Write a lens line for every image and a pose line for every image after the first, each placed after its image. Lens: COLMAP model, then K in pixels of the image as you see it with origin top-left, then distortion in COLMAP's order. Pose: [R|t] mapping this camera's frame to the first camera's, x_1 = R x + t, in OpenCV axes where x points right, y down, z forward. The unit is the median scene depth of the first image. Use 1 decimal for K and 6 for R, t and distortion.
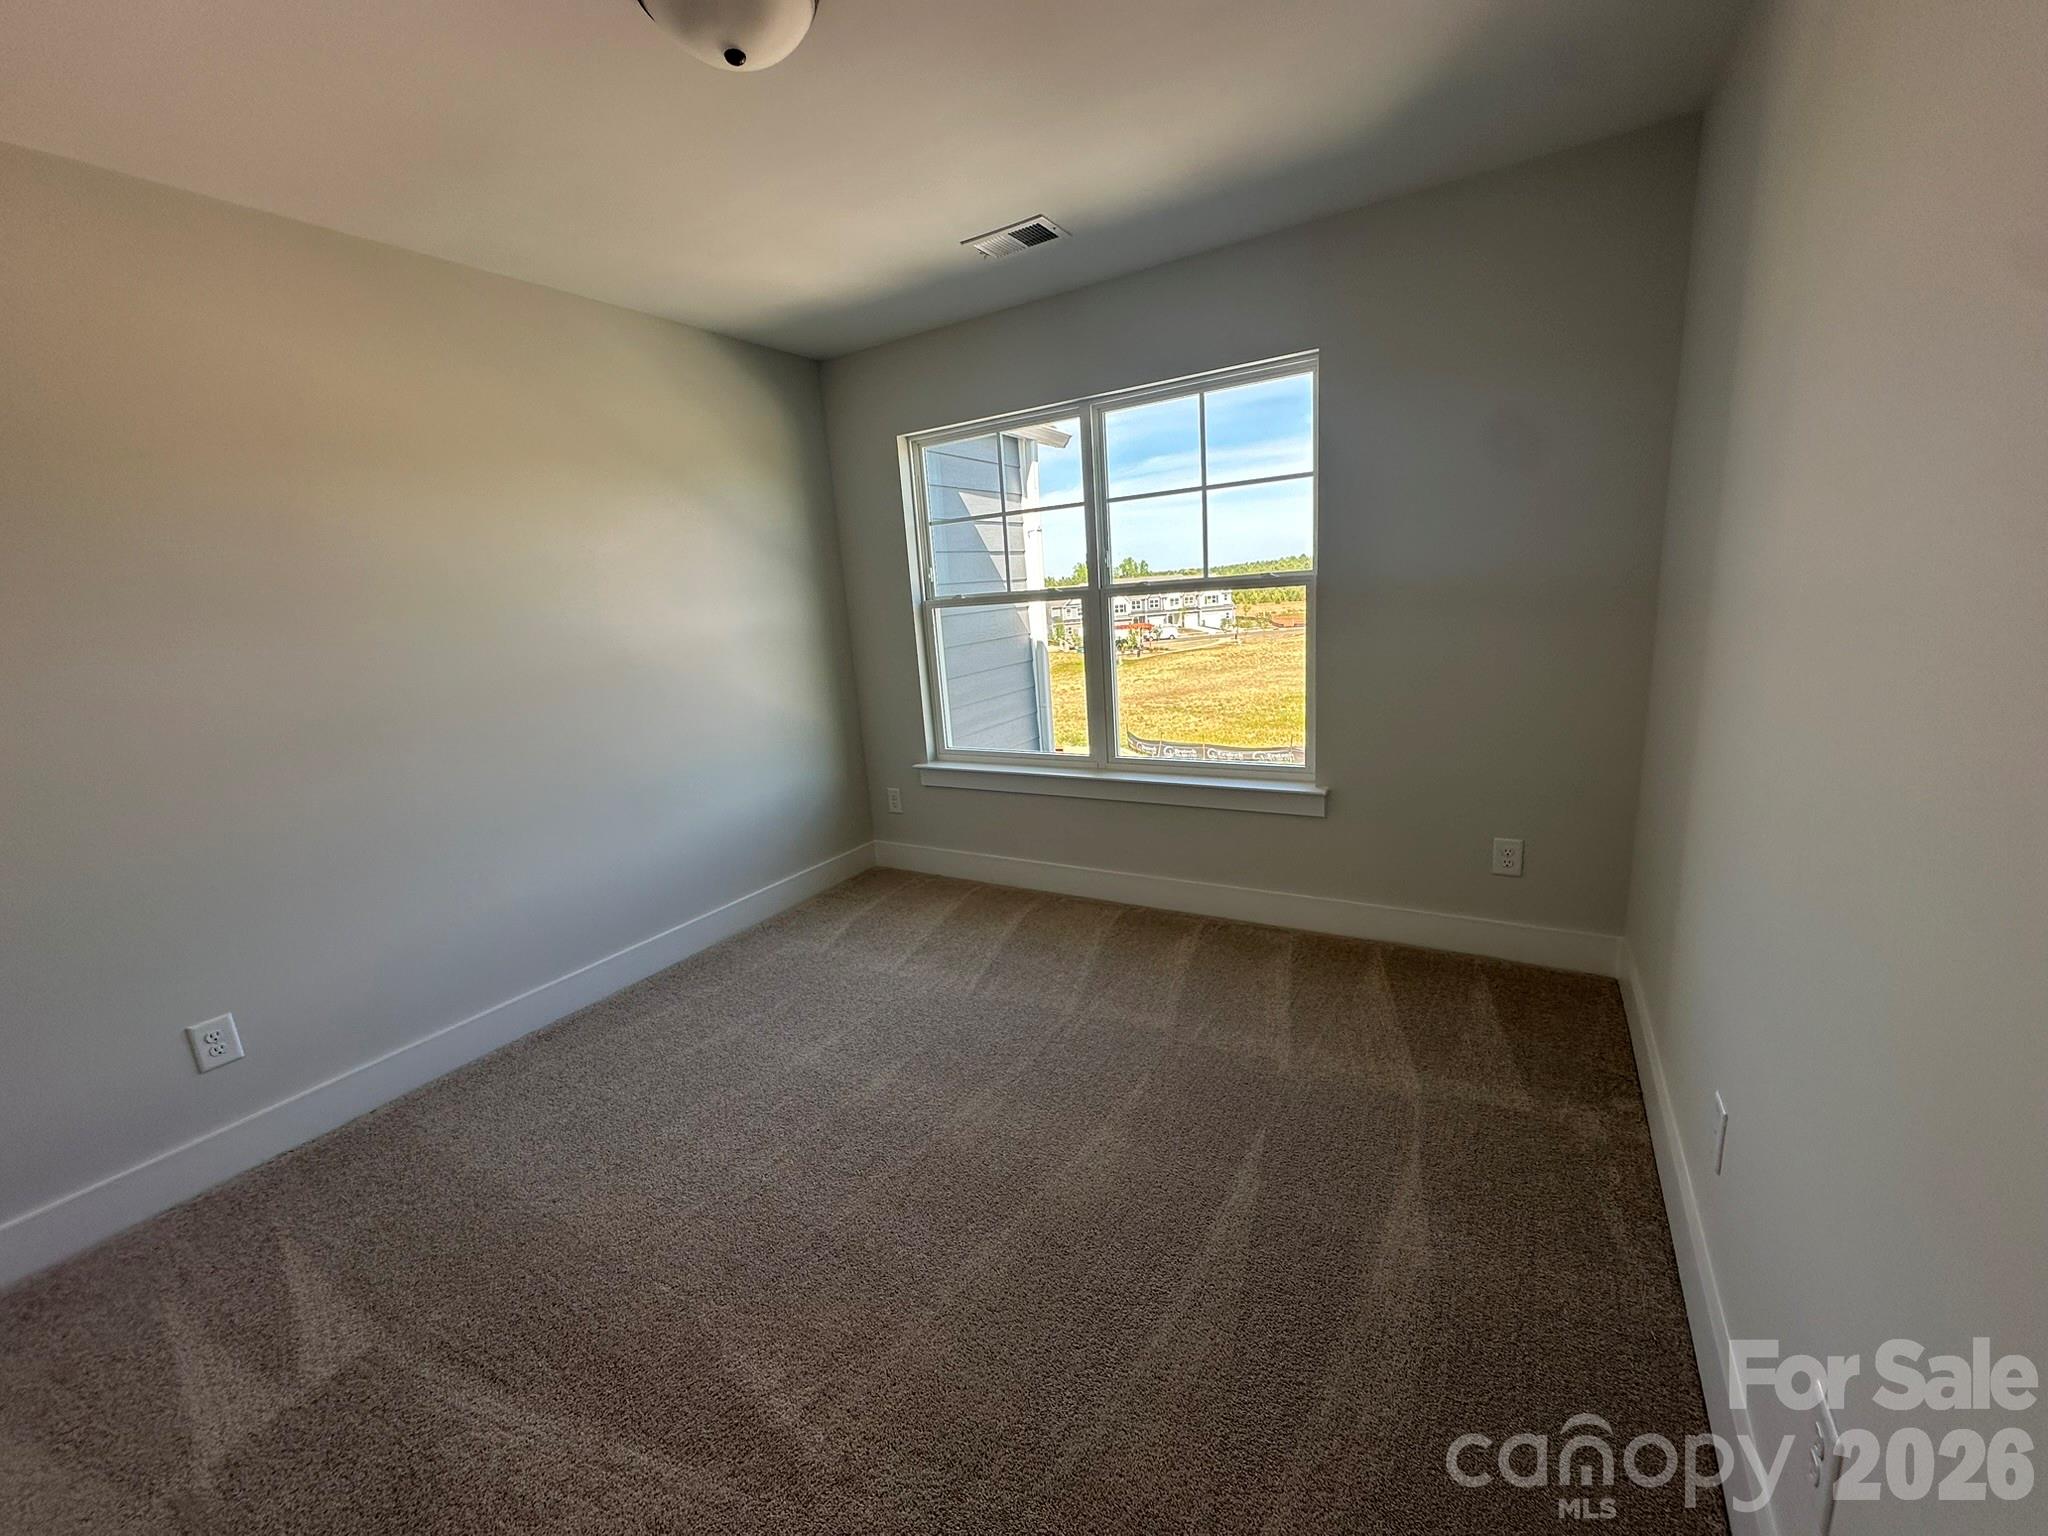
lens RADIAL K [[813.4, 0, 1024.4], [0, 813.4, 768.1], [0, 0, 1]] dist [-0.001371, 0.000035]
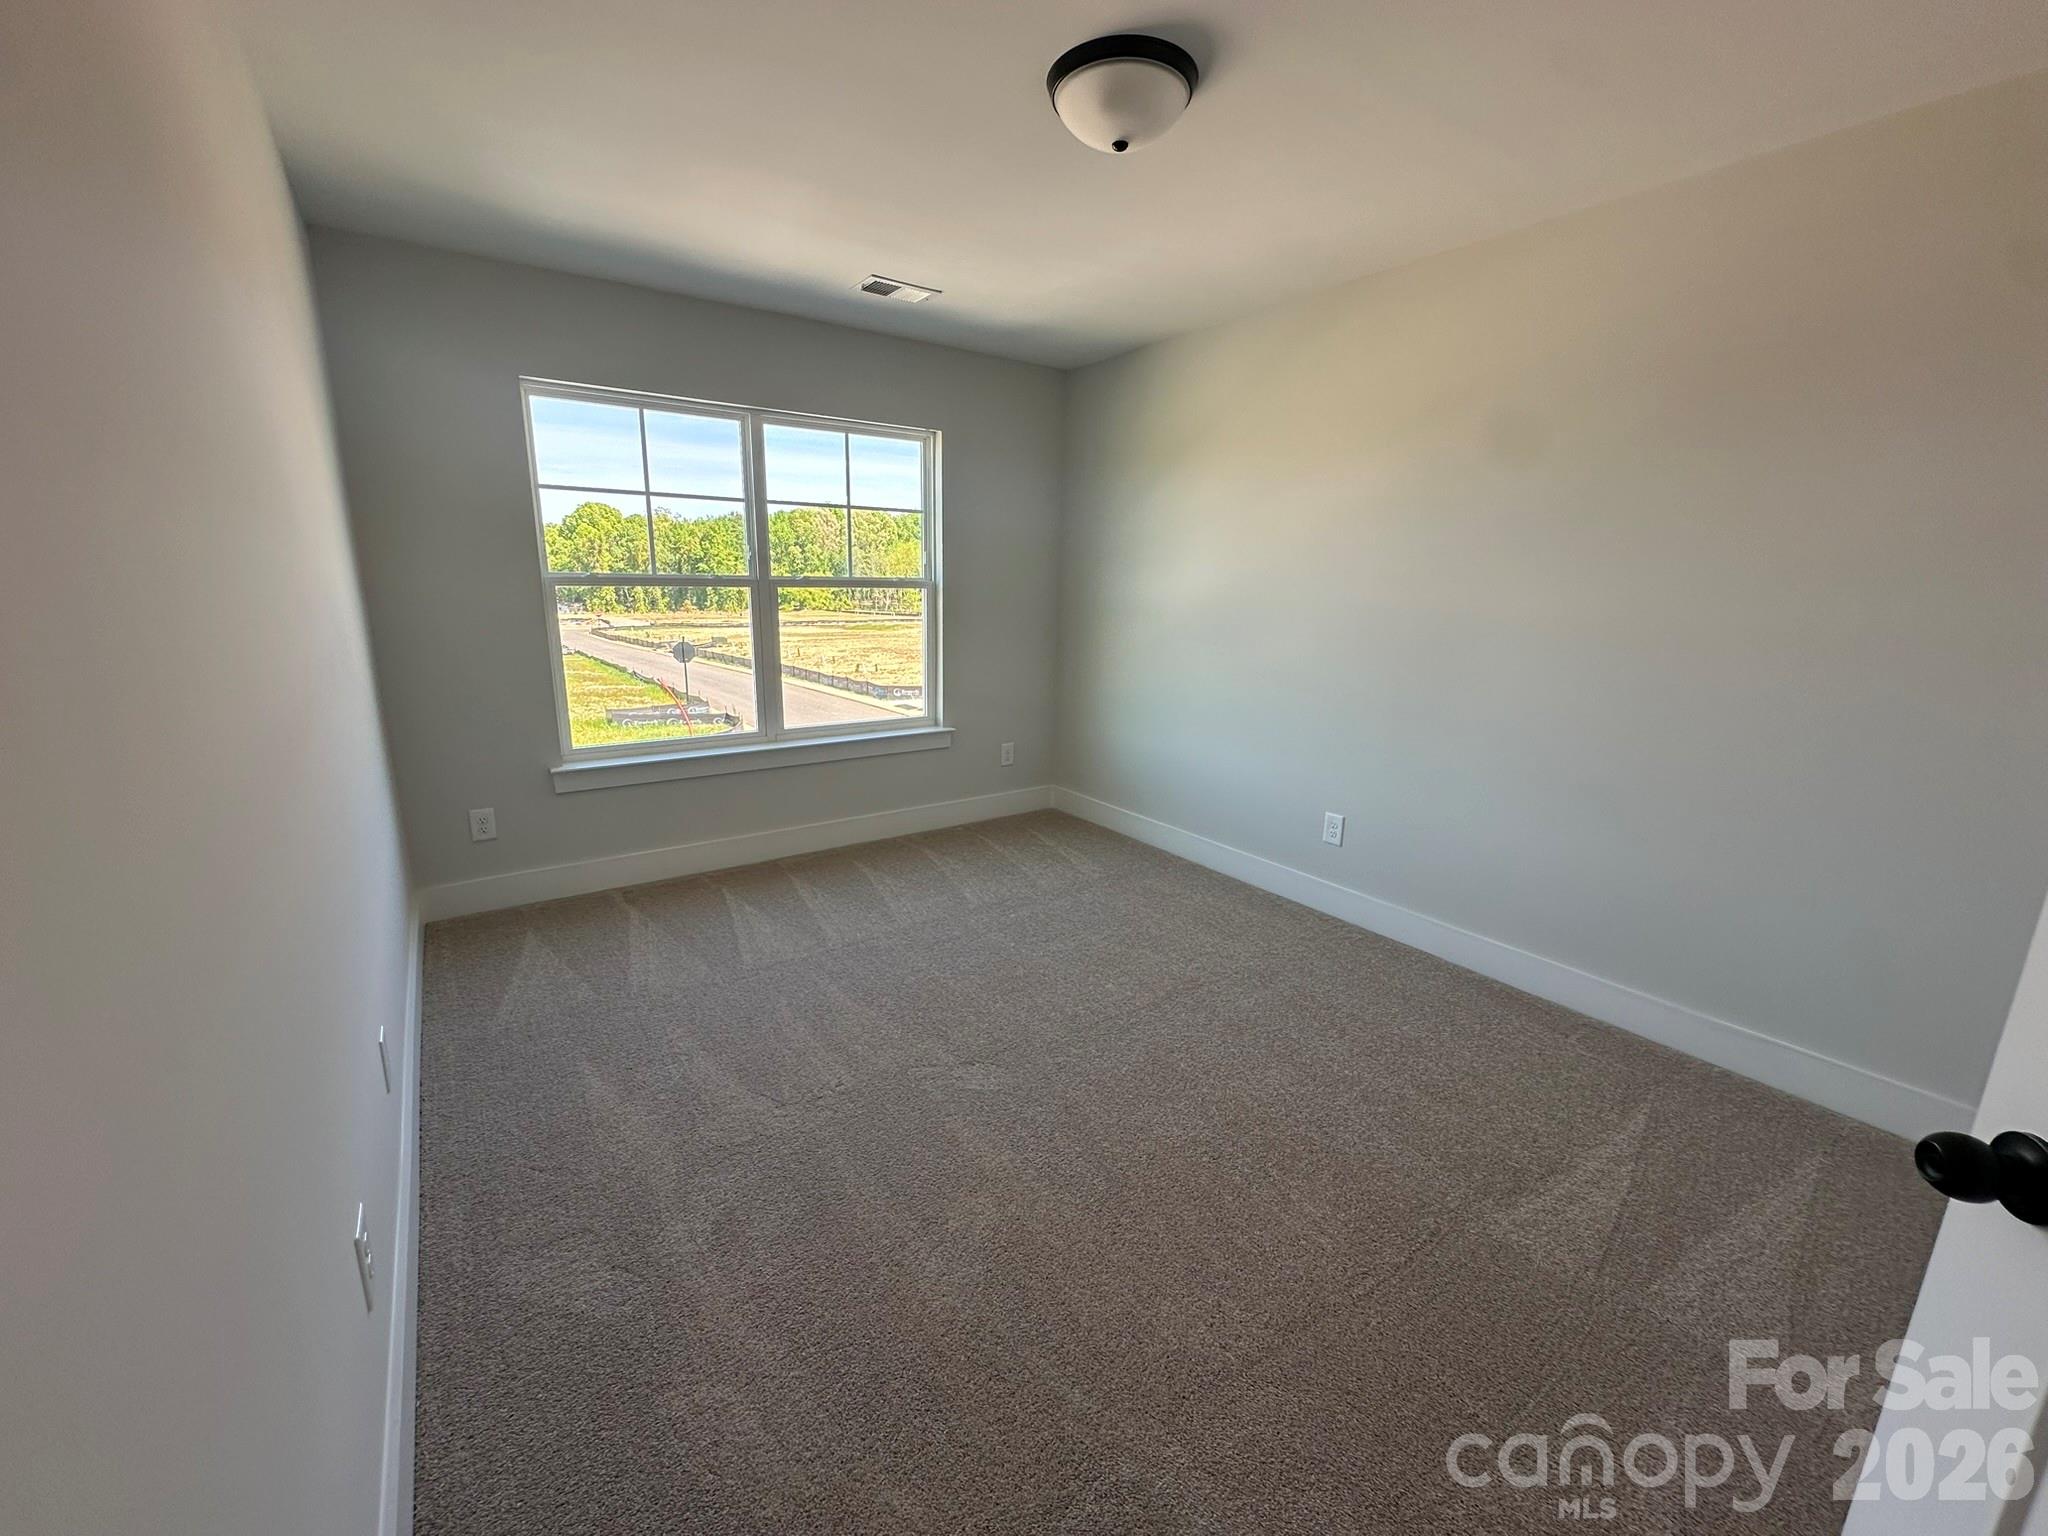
lens RADIAL K [[813.4, 0, 1023.5], [0, 813.4, 770.2], [0, 0, 1]] dist [-0.001371, 0.000035]
pose [[0.394564, -0.168677, 0.903254, -0.851423], [0.116185, 0.984275, 0.133054, -0.073594], [-0.911493, 0.052446, 0.407958, 0.239414]]
